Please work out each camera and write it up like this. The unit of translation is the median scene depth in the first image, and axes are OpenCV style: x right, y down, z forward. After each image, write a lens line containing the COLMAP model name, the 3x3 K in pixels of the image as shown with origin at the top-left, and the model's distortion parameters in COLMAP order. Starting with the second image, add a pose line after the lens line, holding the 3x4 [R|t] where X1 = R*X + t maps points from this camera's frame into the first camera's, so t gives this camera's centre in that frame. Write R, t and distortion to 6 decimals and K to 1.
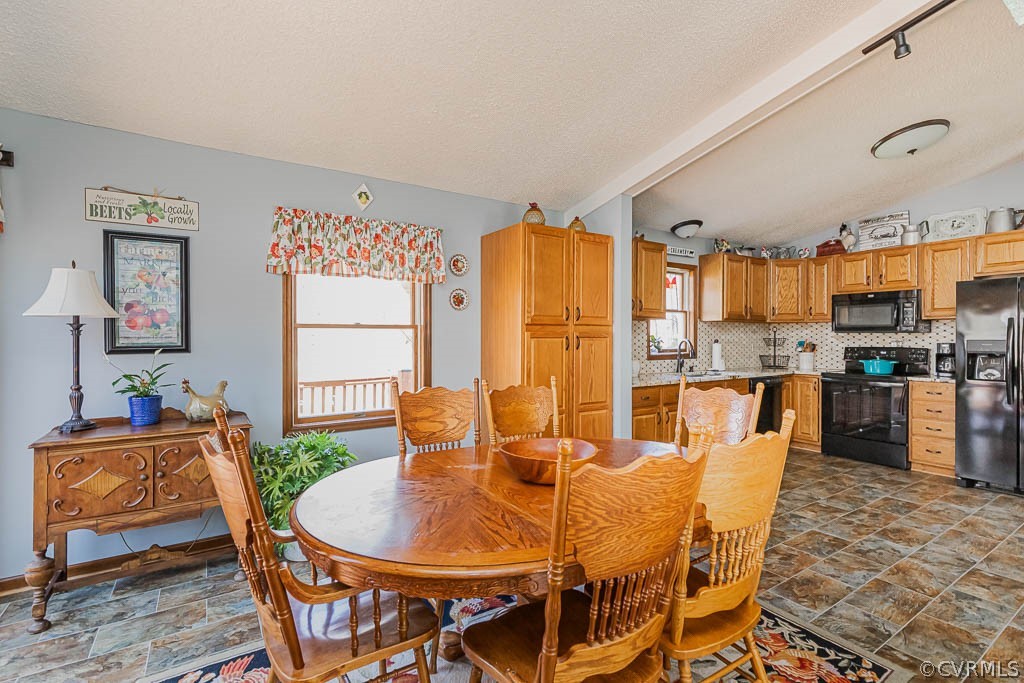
lens RADIAL K [[469.8, 0, 513.8], [0, 469.8, 337.4], [0, 0, 1]] dist [0.001516, 0.000290]
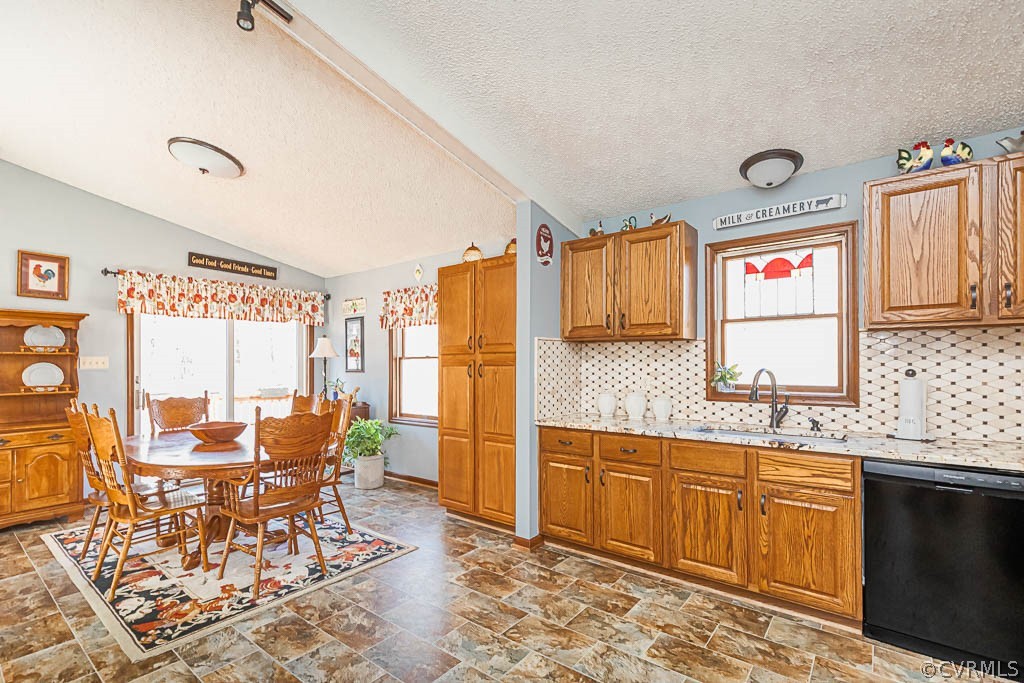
lens RADIAL K [[464.5, 0, 515.5], [0, 464.5, 360.6], [0, 0, 1]] dist [0.005689, 0.000048]
pose [[0.327086, -0.008092, -0.944960, 0.845511], [0.004103, 0.999966, -0.007143, -0.002539], [0.944986, -0.001541, 0.327108, 0.570677]]
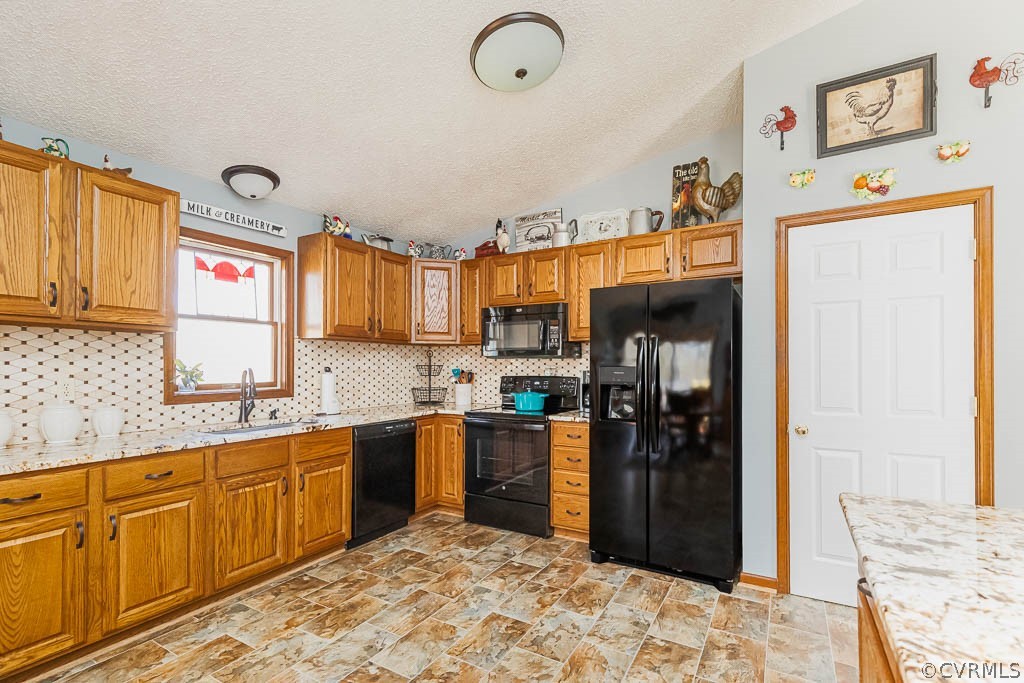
lens RADIAL K [[467.4, 0, 514.9], [0, 467.4, 363.6], [0, 0, 1]] dist [0.007686, -0.000667]
pose [[0.891442, 0.000829, 0.453134, 0.424414], [0.000799, 0.999994, -0.003400, 0.002316], [-0.453134, 0.003393, 0.891436, 0.334489]]
